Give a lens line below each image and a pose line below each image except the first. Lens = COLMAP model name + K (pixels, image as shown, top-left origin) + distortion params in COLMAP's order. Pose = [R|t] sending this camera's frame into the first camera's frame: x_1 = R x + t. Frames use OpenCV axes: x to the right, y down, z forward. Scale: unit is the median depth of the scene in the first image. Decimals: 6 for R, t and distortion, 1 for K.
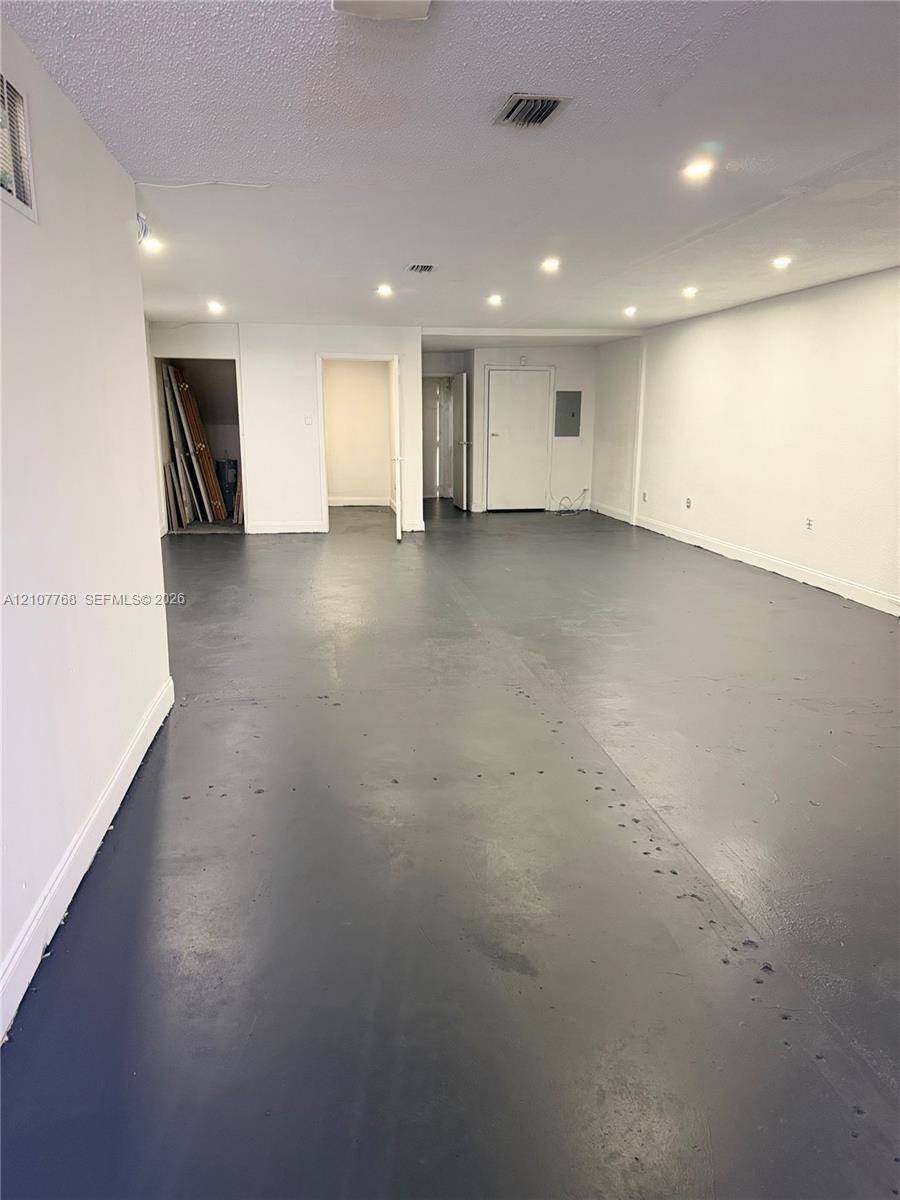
lens RADIAL K [[842.9, 0, 451.5], [0, 842.9, 602.8], [0, 0, 1]] dist [0.048723, -0.065660]
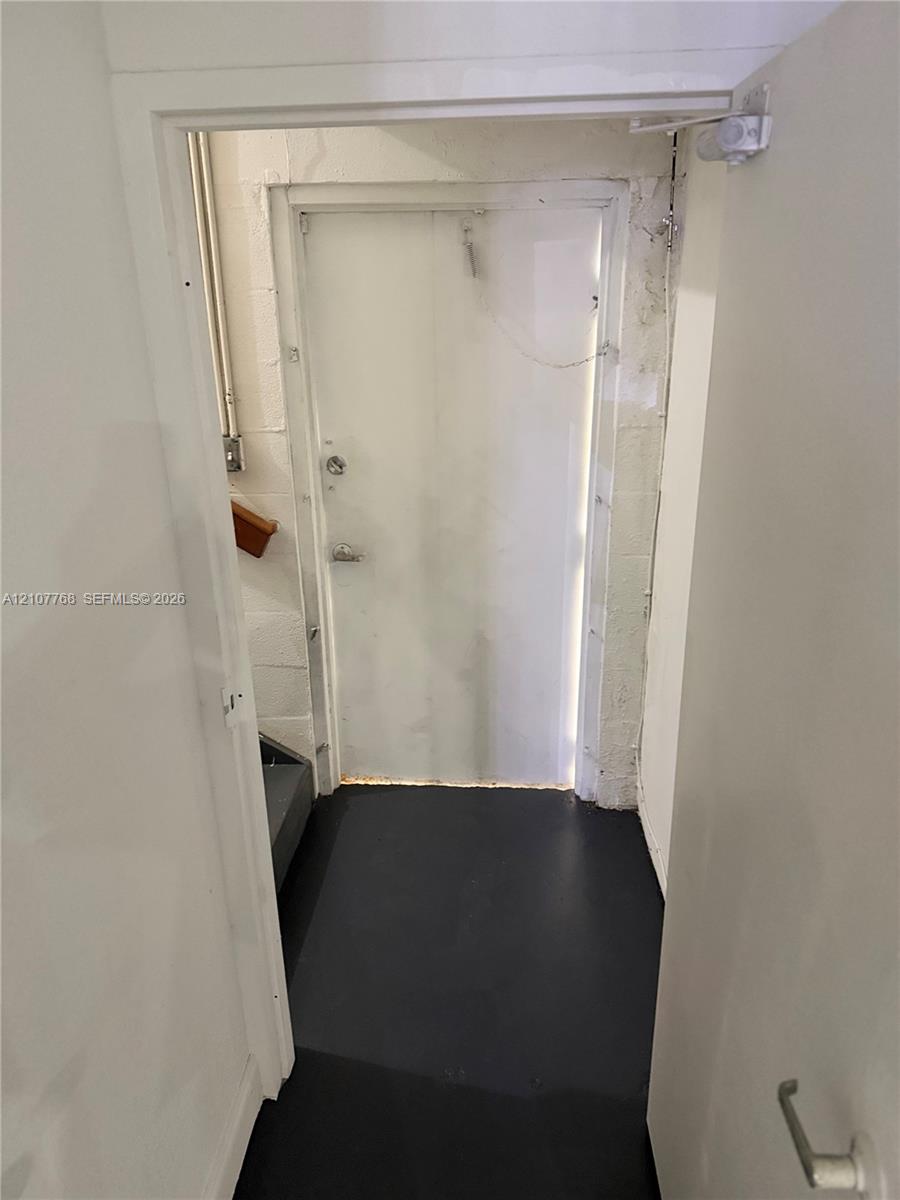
lens RADIAL K [[842.9, 0, 454.7], [0, 842.9, 603.8], [0, 0, 1]] dist [0.048723, -0.065660]
pose [[0.974633, 0.069987, -0.212584, -0.003135], [-0.035592, 0.986229, 0.161510, -0.208935], [0.220960, -0.149846, 0.963703, 0.823416]]
